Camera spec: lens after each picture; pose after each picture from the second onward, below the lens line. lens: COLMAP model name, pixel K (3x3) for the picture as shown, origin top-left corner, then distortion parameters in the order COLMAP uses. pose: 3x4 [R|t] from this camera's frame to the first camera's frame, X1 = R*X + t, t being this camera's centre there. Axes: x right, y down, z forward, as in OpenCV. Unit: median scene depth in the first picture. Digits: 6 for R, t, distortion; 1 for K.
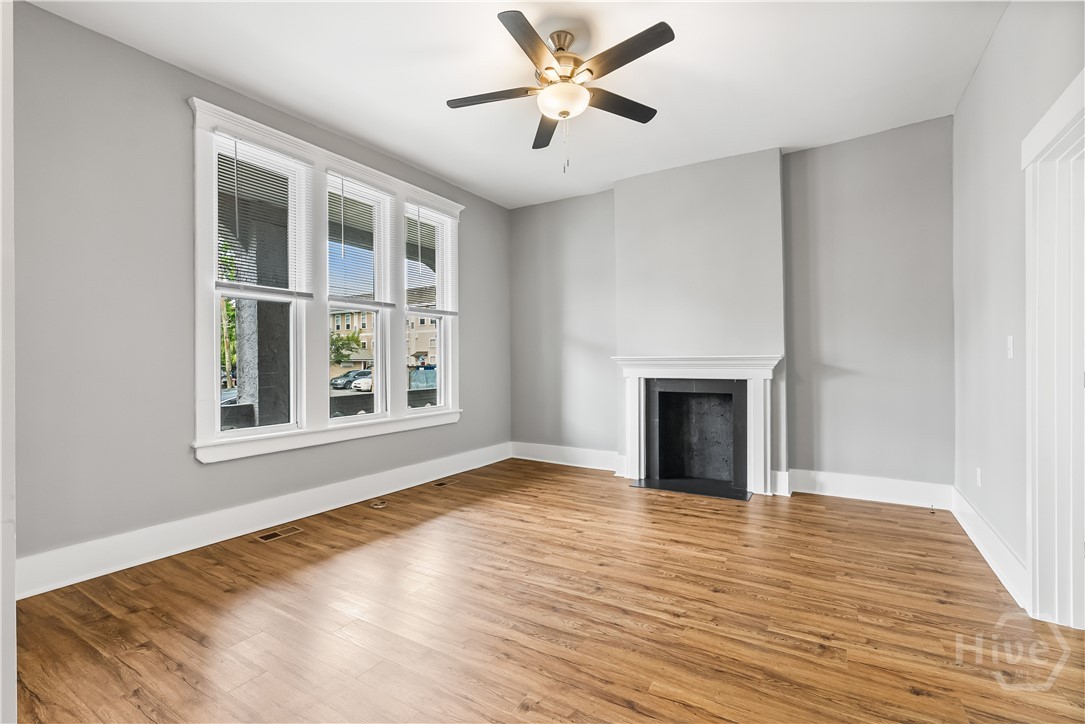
lens RADIAL K [[489.8, 0, 542.5], [0, 489.8, 362.0], [0, 0, 1]] dist [-0.008704, 0.000986]
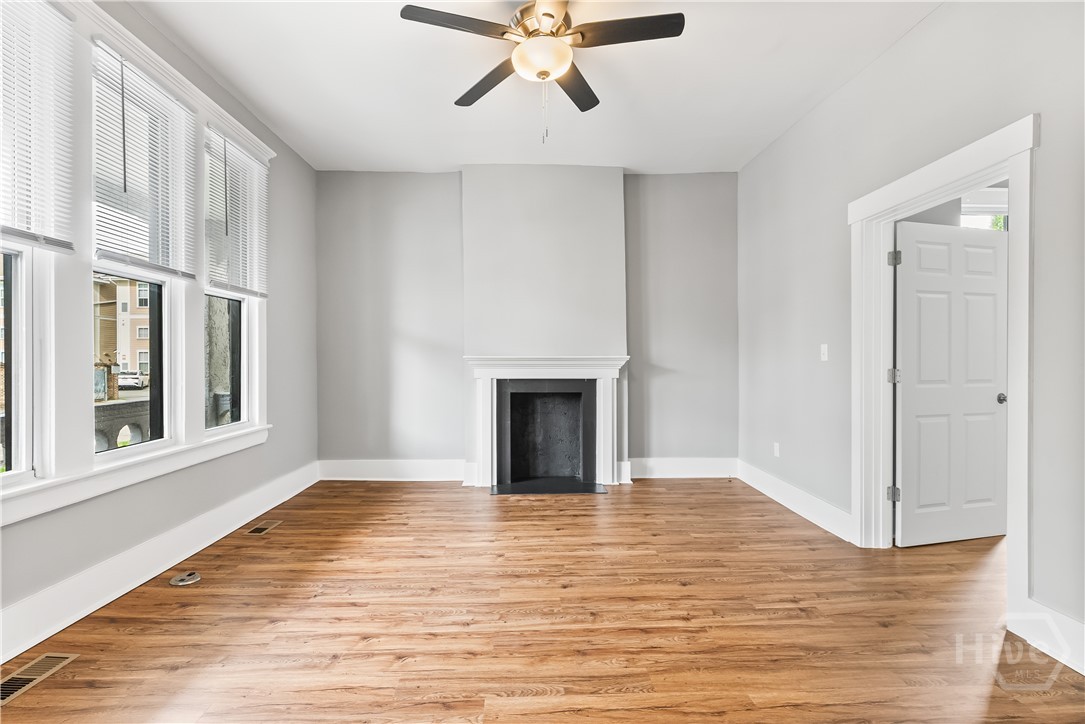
lens RADIAL K [[489.8, 0, 542.5], [0, 489.8, 362.0], [0, 0, 1]] dist [-0.008704, 0.000986]
pose [[0.833210, 0.003360, 0.552947, -0.295884], [-0.004216, 0.999991, 0.000275, -0.000706], [-0.552941, -0.002560, 0.833217, 0.192930]]
